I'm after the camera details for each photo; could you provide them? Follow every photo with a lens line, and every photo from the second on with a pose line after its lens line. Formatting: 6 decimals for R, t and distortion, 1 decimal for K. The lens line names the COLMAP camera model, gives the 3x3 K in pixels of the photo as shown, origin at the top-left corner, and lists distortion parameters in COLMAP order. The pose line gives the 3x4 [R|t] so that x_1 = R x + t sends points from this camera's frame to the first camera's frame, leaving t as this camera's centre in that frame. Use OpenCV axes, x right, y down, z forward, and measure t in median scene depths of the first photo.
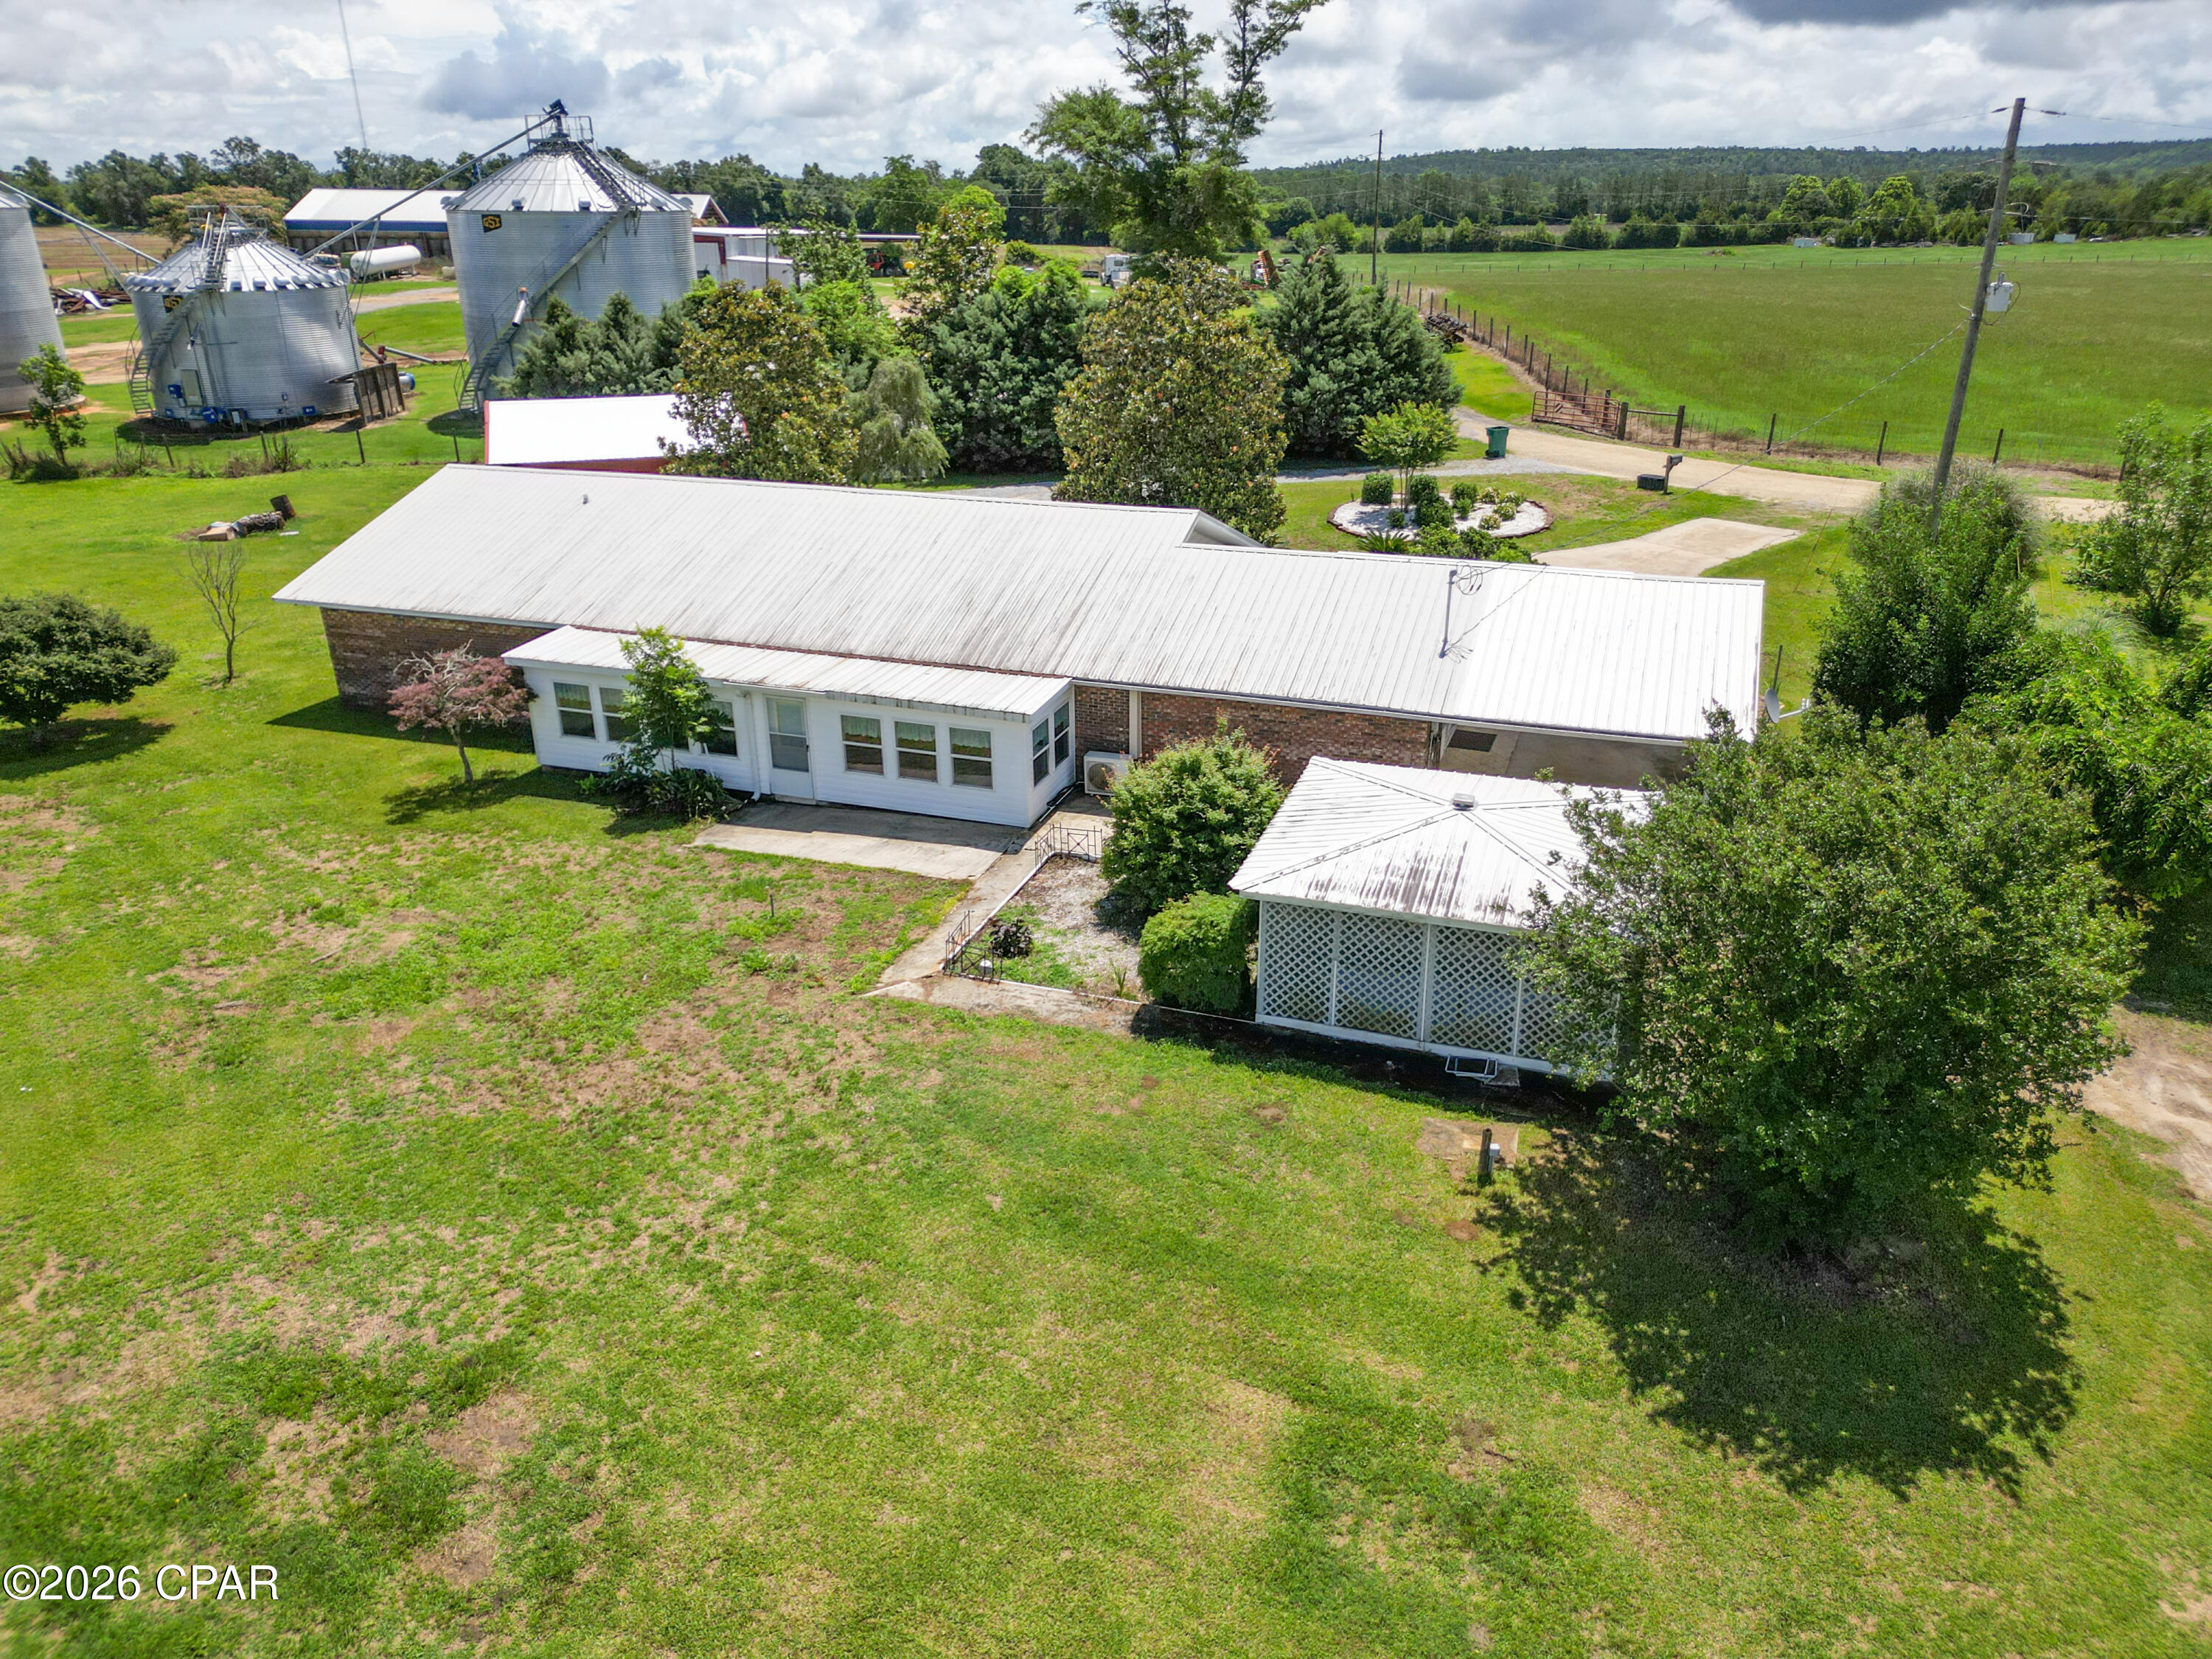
lens RADIAL K [[1560.0, 0, 1106.0], [0, 1560.0, 829.5], [0, 0, 1]] dist [0.096385, -0.113497]
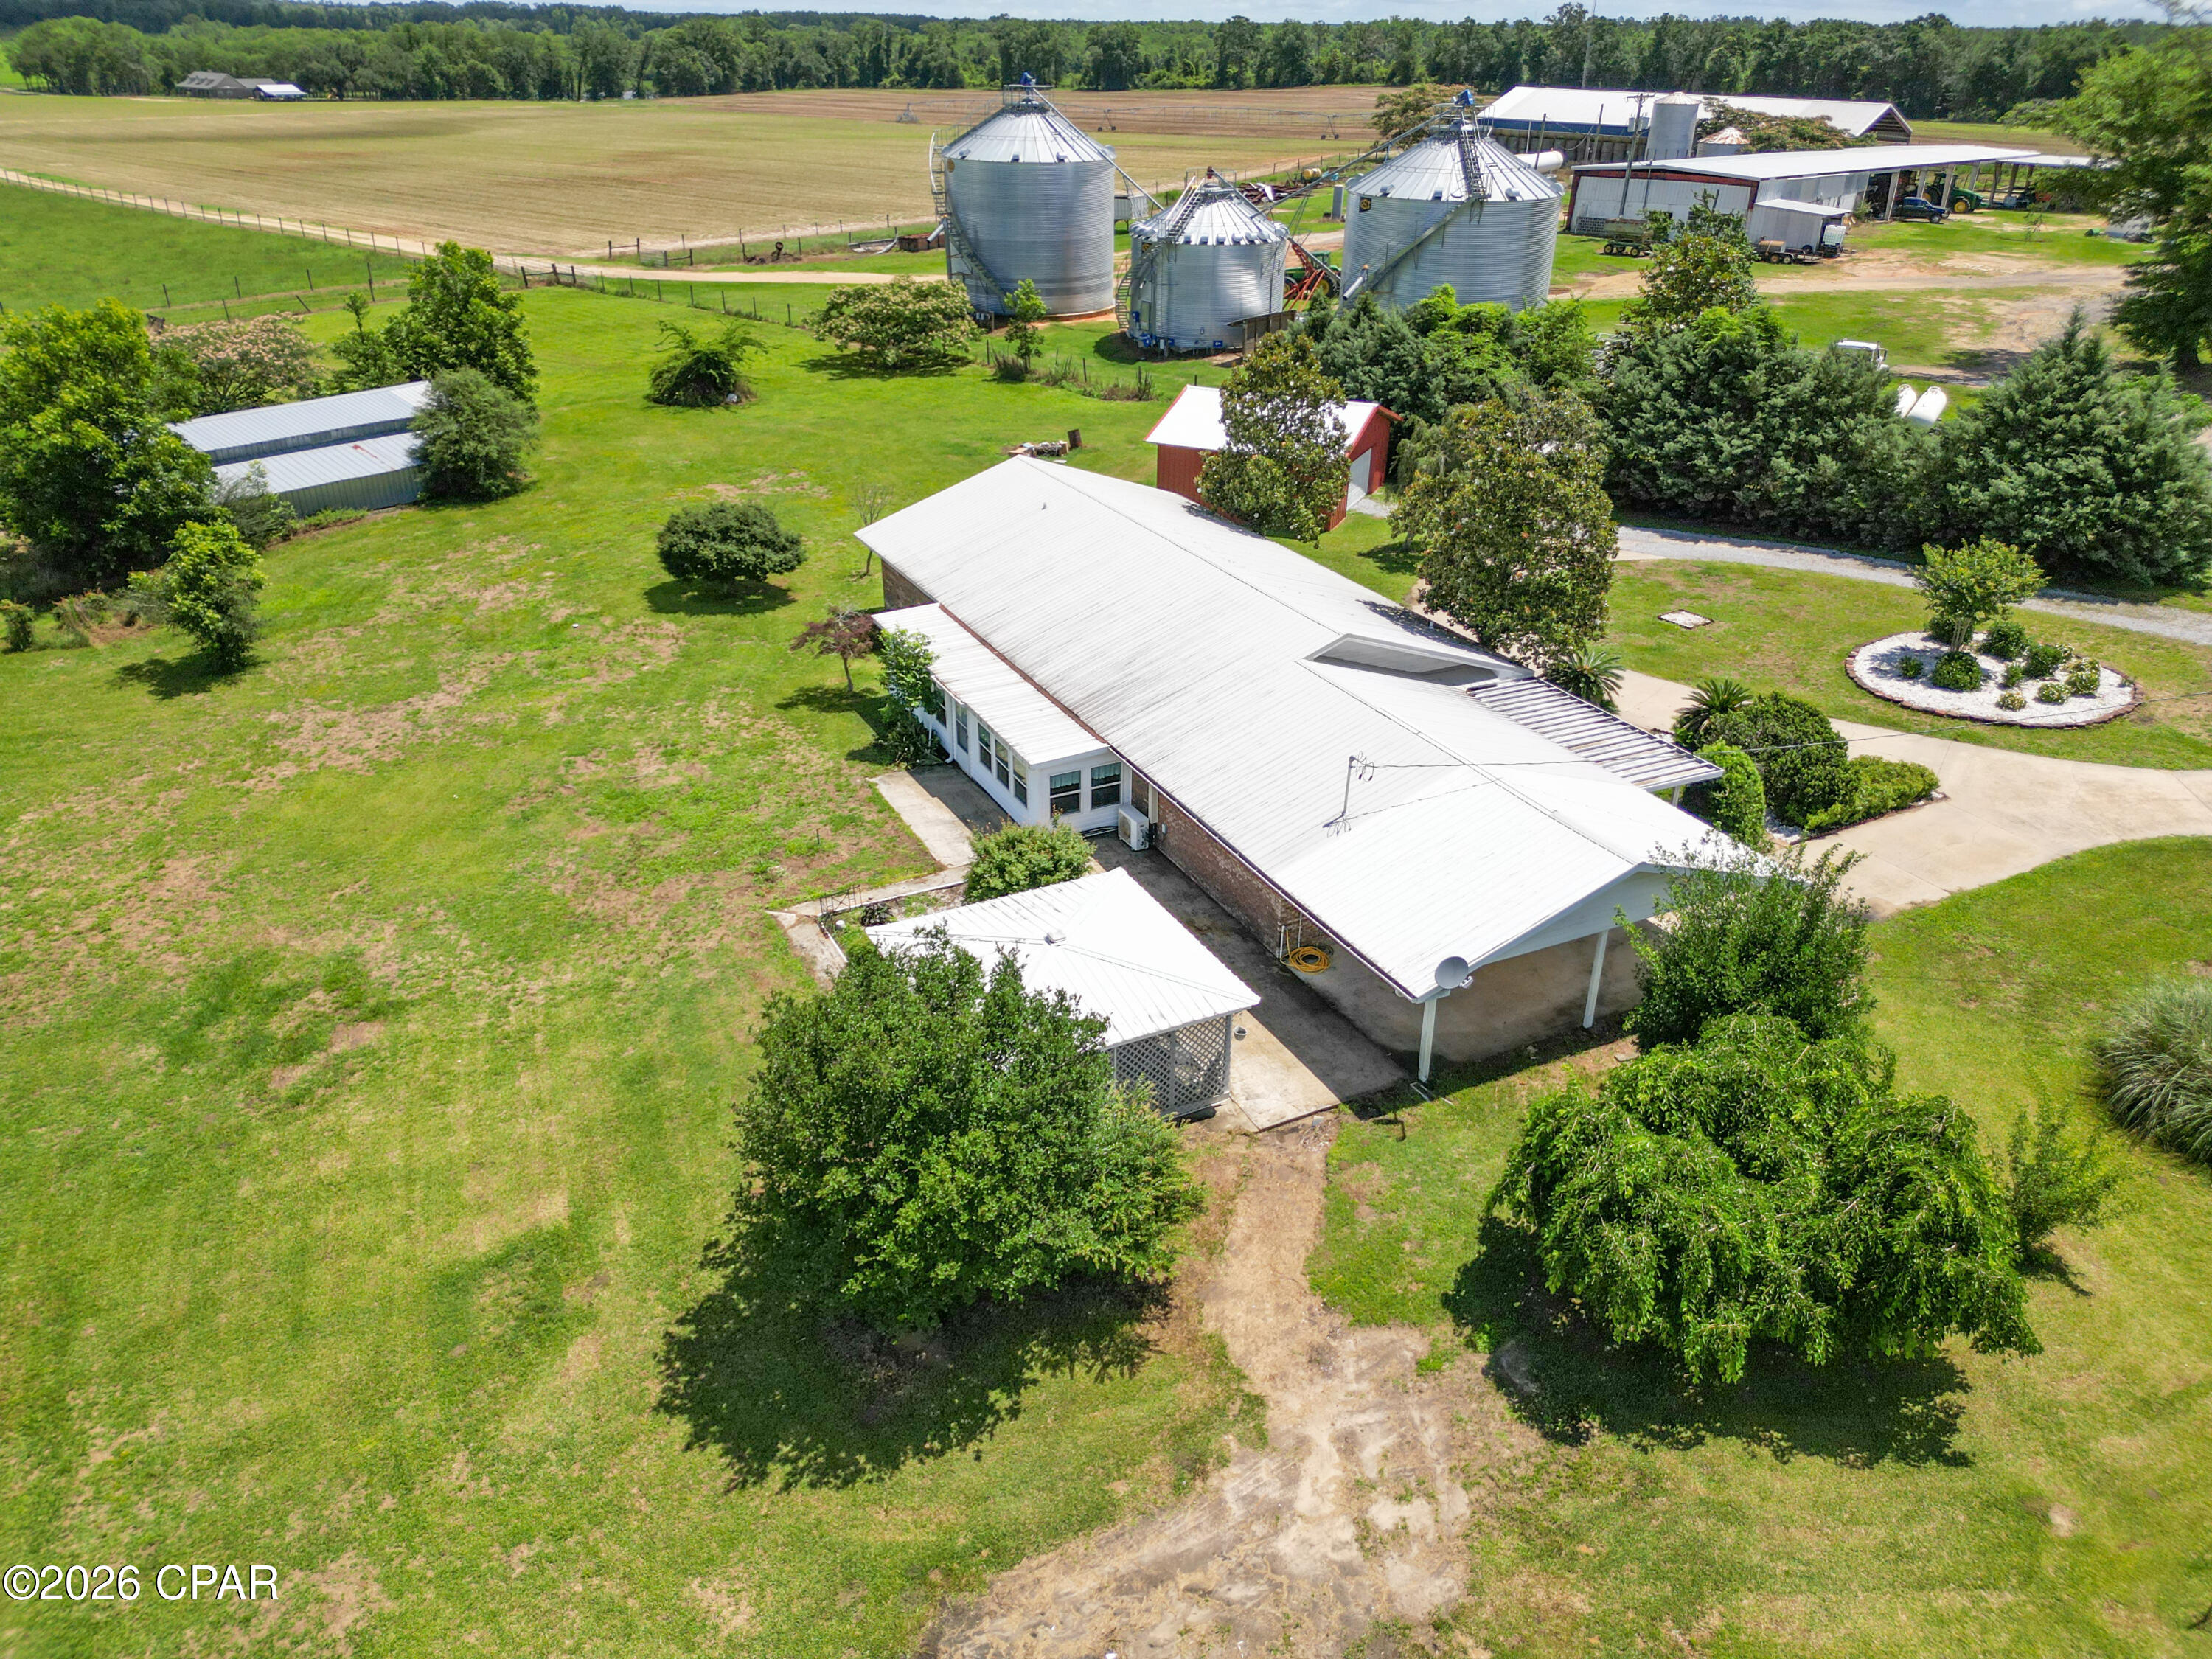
lens RADIAL K [[1560.0, 0, 1106.0], [0, 1560.0, 829.5], [0, 0, 1]] dist [0.096385, -0.113497]
pose [[0.713098, 0.330150, -0.618459, 0.728255], [-0.274257, 0.943240, 0.187302, -0.252373], [0.645193, 0.036052, 0.763168, 0.041317]]
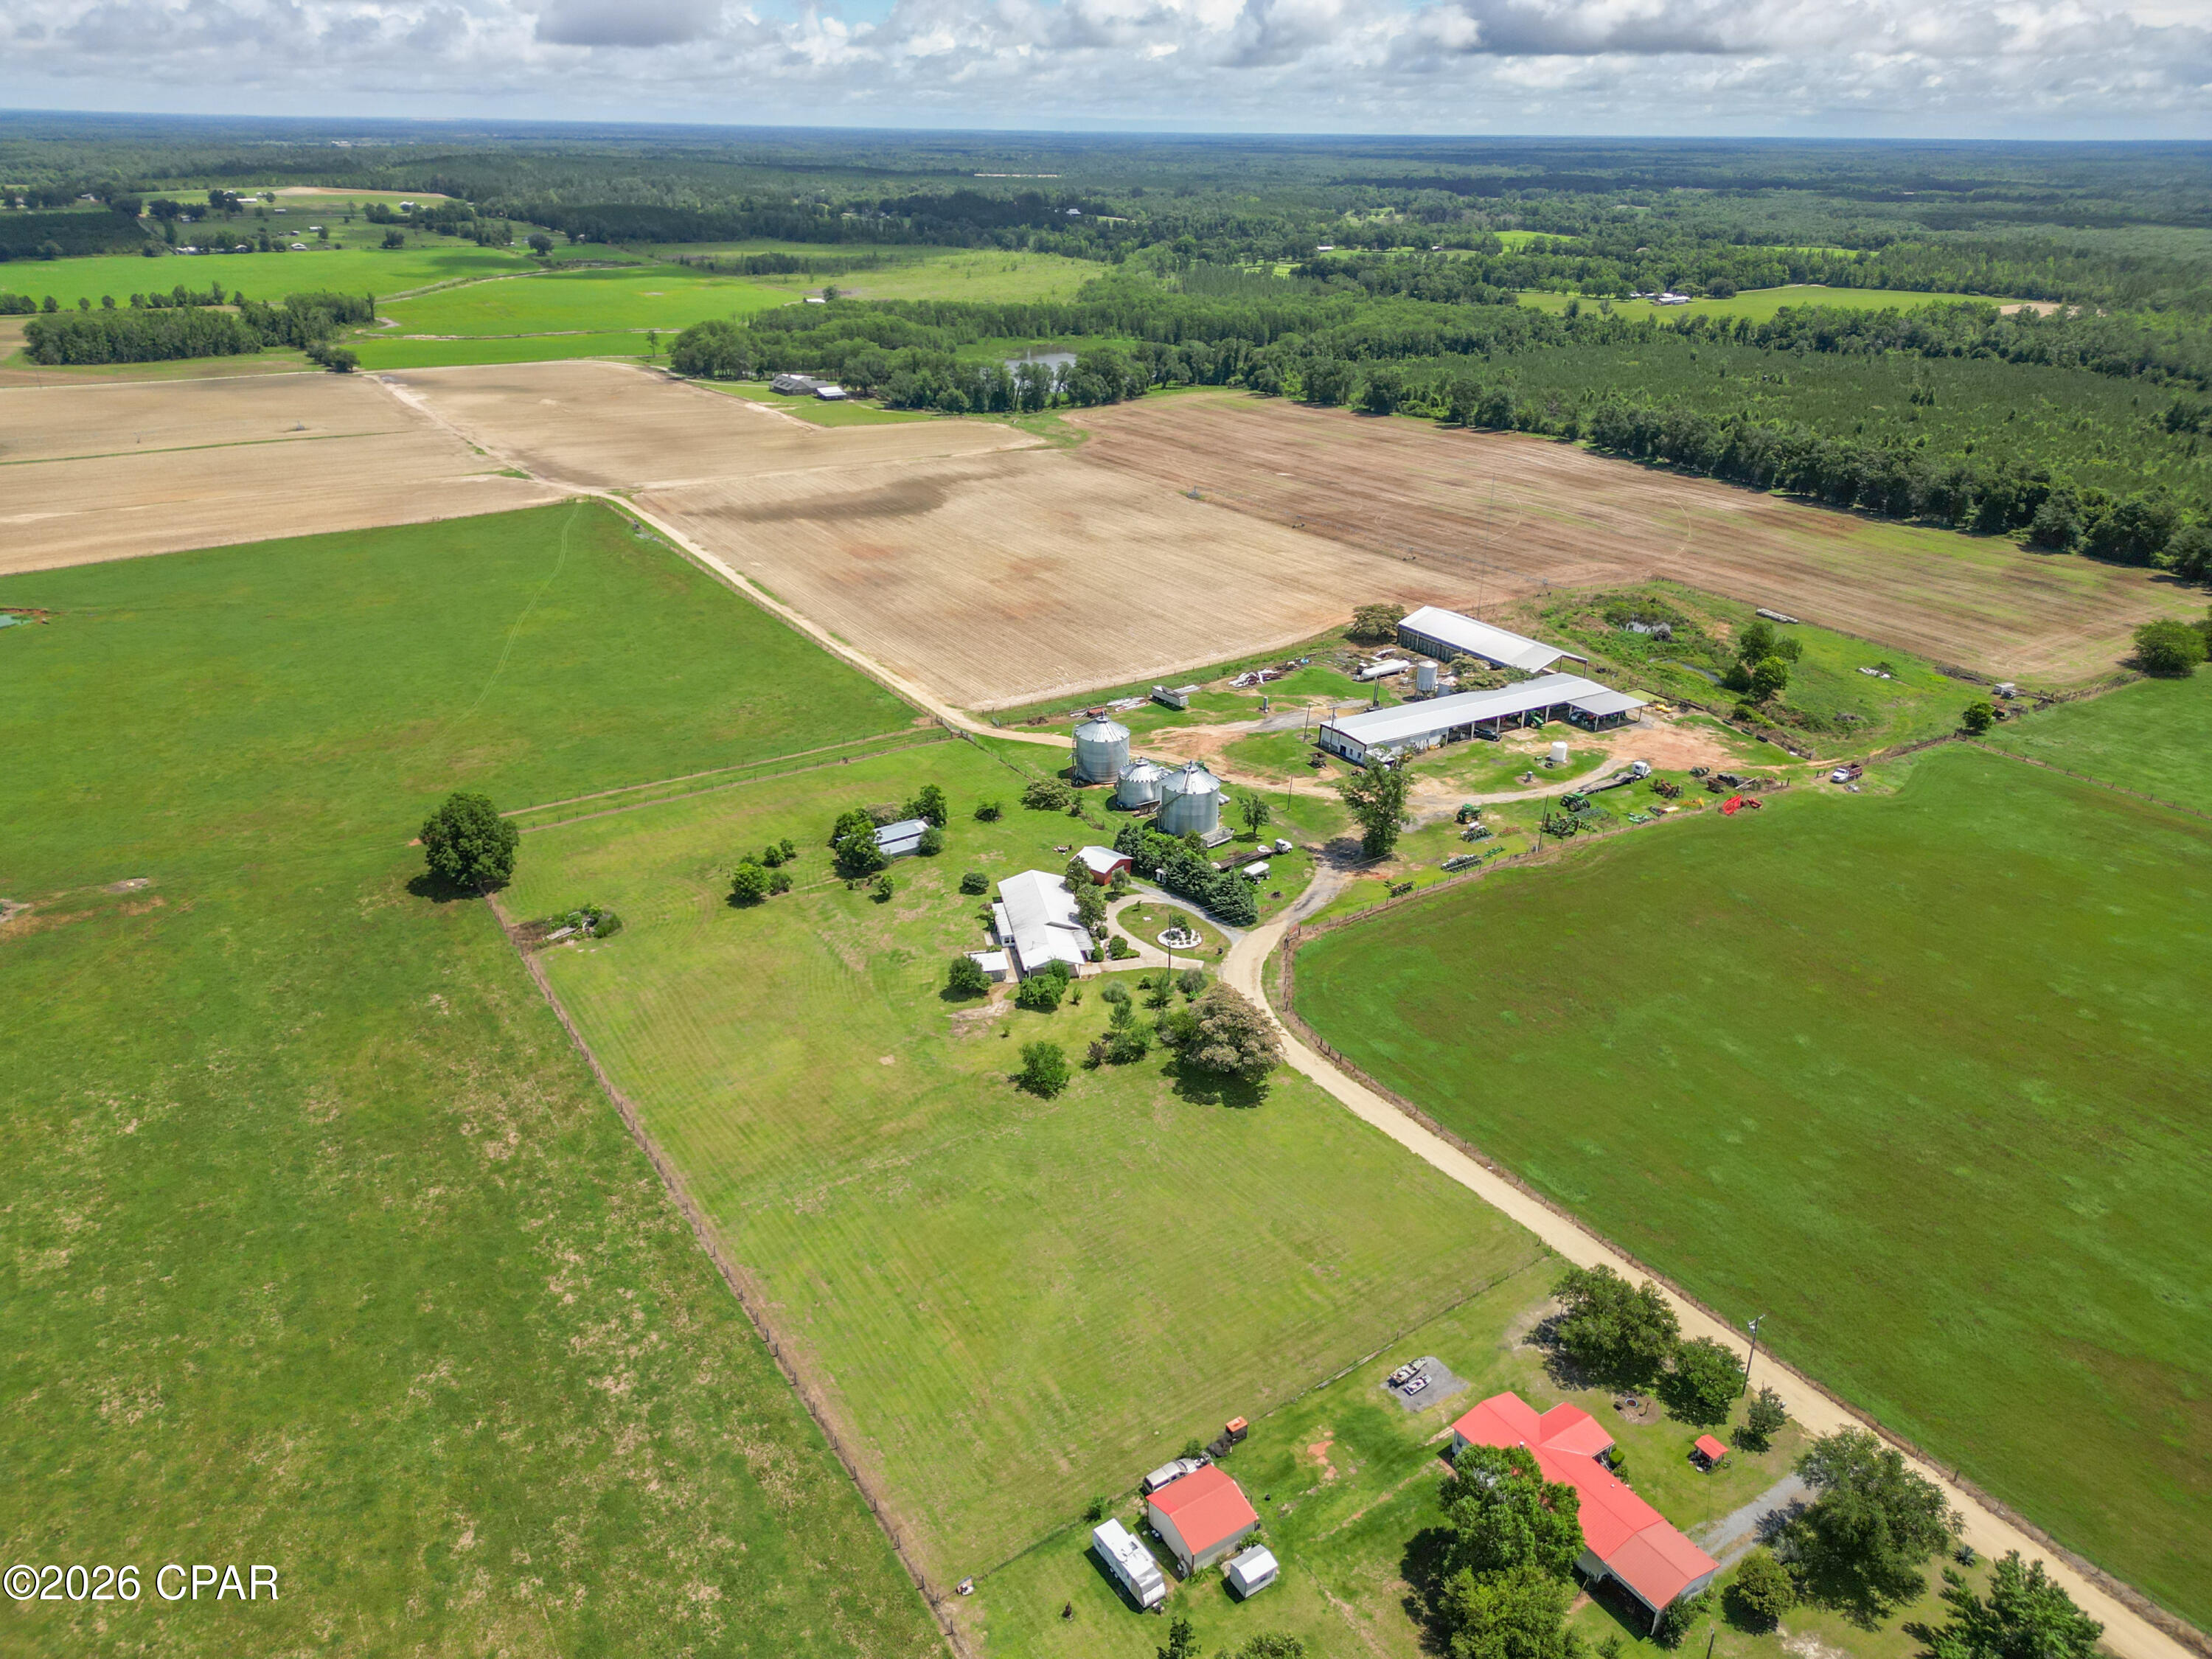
lens RADIAL K [[1560.0, 0, 1106.0], [0, 1560.0, 829.5], [0, 0, 1]] dist [0.096385, -0.113497]
pose [[0.511040, 0.364312, -0.778534, 6.047887], [-0.336113, 0.918318, 0.209095, -2.334311], [0.791117, 0.154820, 0.591747, -3.374812]]
